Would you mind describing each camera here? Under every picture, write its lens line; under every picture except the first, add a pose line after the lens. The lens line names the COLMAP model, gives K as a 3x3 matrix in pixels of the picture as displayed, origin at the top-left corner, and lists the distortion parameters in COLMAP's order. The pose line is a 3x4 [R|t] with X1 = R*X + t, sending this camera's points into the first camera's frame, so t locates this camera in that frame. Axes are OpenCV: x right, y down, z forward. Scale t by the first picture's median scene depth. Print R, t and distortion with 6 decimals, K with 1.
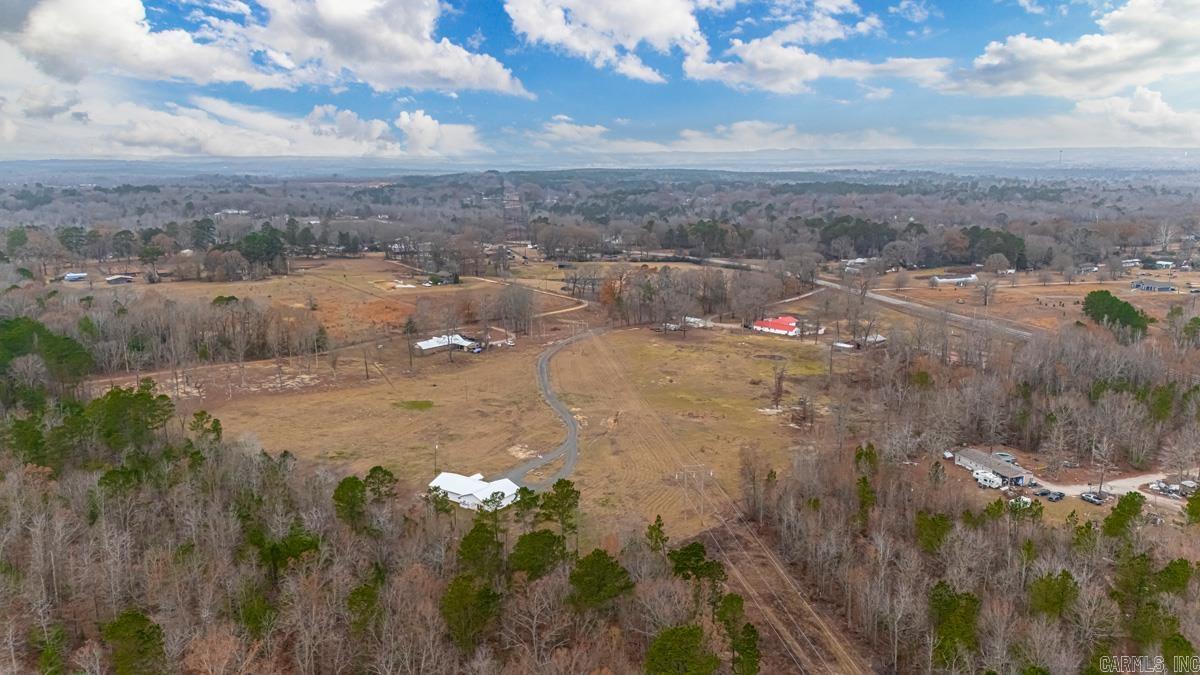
lens RADIAL K [[872.8, 0, 602.7], [0, 872.8, 344.1], [0, 0, 1]] dist [0.094135, -0.109588]
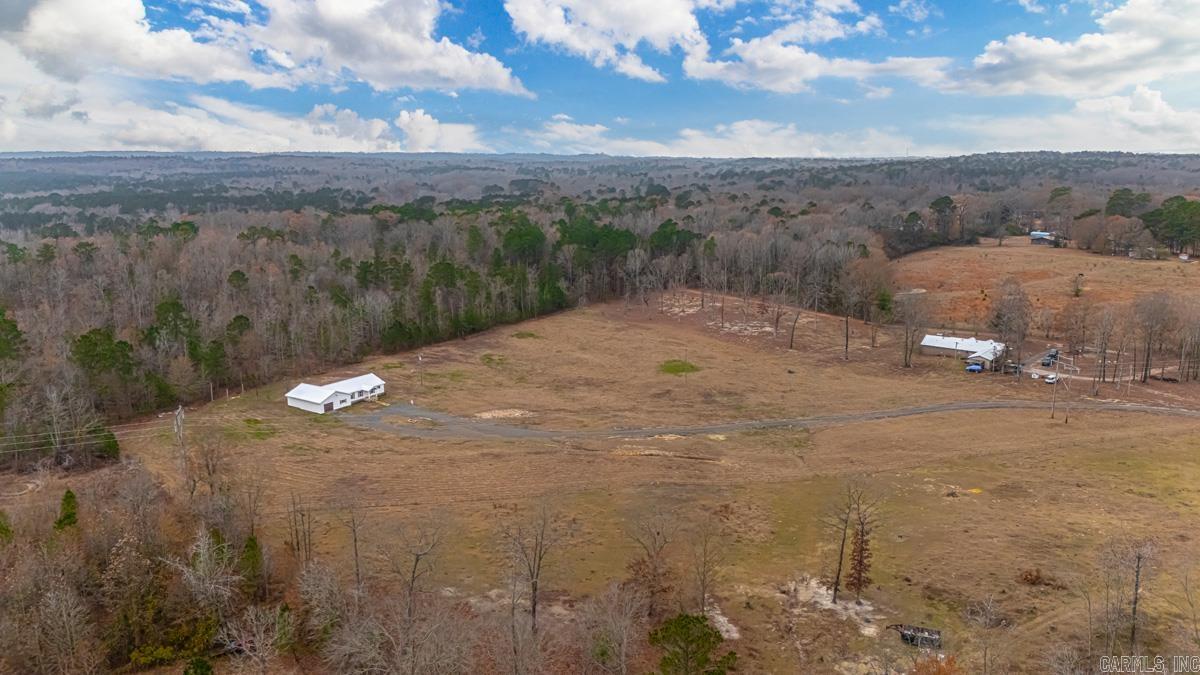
lens RADIAL K [[872.8, 0, 601.2], [0, 872.8, 335.8], [0, 0, 1]] dist [0.094135, -0.109588]
pose [[0.042014, 0.206230, -0.977601, 0.339040], [-0.205081, 0.959411, 0.193579, -0.060534], [0.977843, 0.192355, 0.082603, 0.490349]]
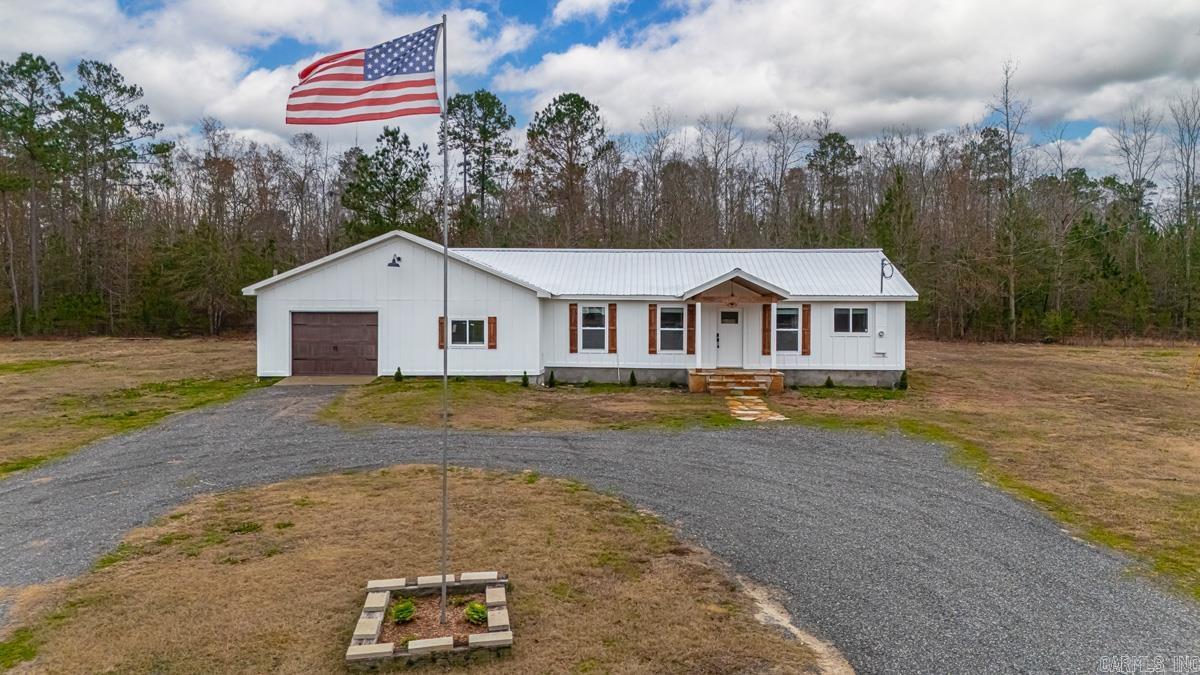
lens RADIAL K [[872.8, 0, 593.6], [0, 872.8, 366.8], [0, 0, 1]] dist [0.094135, -0.109588]
pose [[-0.832779, 0.012608, -0.553462, -0.026027], [-0.117172, 0.973077, 0.198473, 0.059627], [0.541063, 0.230134, -0.808881, 0.461857]]
